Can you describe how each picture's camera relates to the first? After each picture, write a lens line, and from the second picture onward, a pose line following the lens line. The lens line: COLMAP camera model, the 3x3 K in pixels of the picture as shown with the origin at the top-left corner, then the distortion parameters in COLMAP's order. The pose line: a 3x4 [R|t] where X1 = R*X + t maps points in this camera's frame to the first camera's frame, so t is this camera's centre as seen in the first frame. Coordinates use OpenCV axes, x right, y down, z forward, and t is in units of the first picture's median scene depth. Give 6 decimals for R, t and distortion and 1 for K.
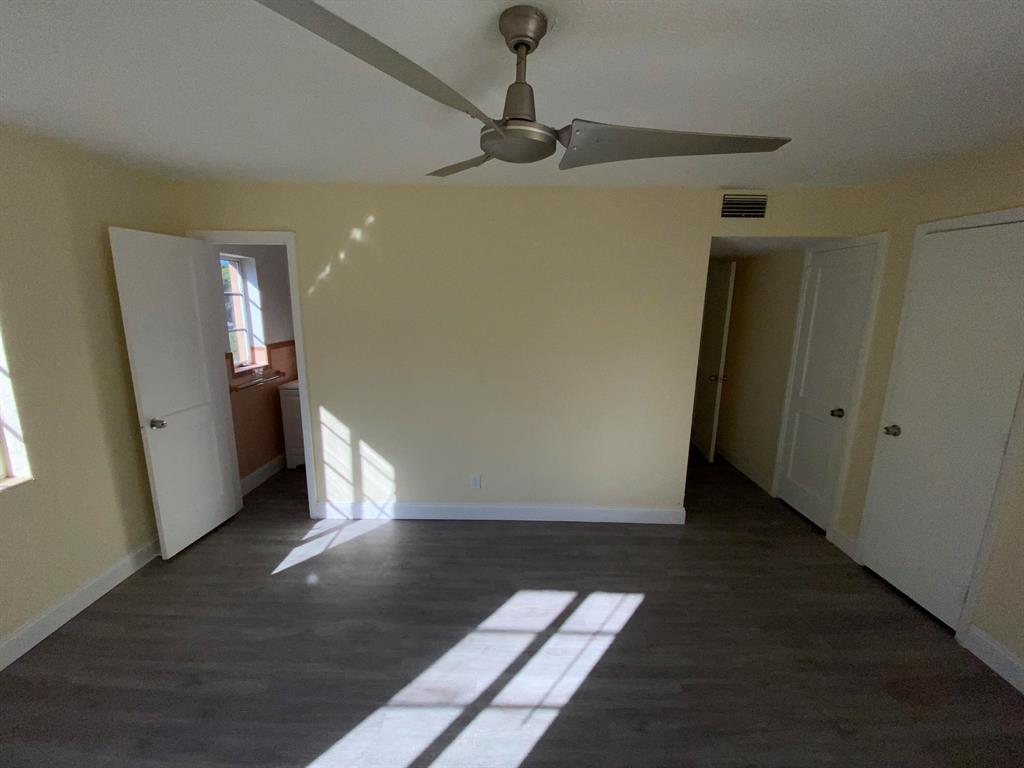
lens RADIAL K [[423.0, 0, 510.2], [0, 423.0, 381.1], [0, 0, 1]] dist [0.012753, -0.003006]
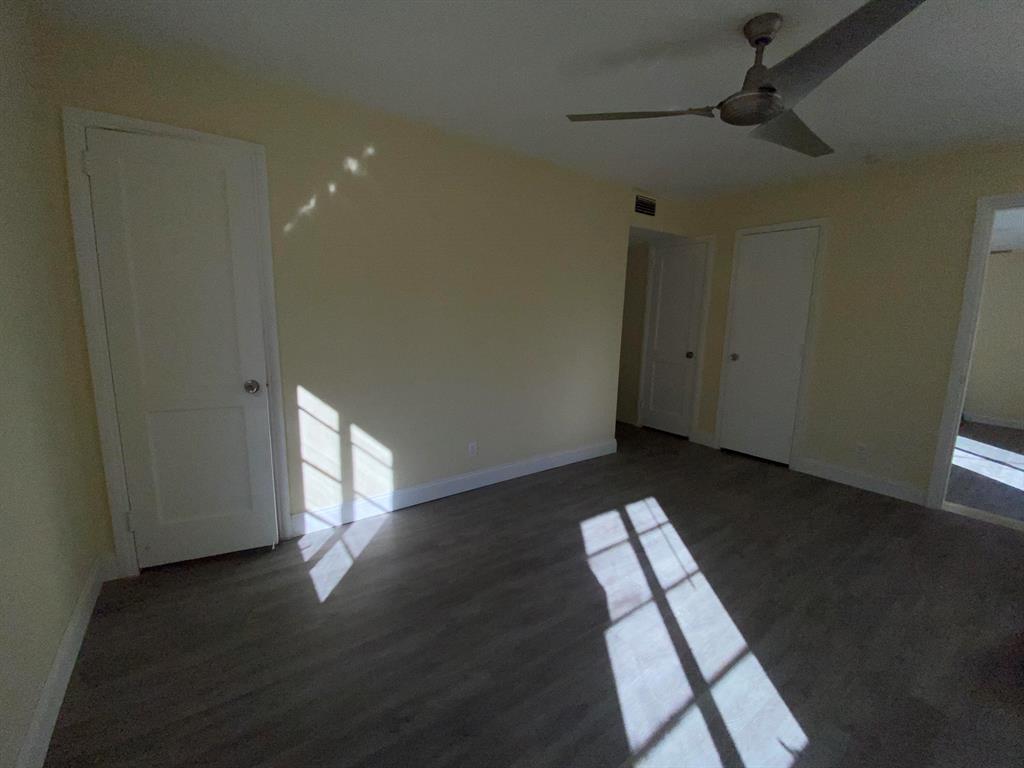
lens RADIAL K [[423.0, 0, 507.3], [0, 423.0, 384.9], [0, 0, 1]] dist [0.012753, -0.003006]
pose [[0.802286, -0.090202, 0.590086, -0.645334], [0.098443, 0.994975, 0.018251, 0.089378], [-0.588767, 0.043447, 0.807134, 0.184560]]
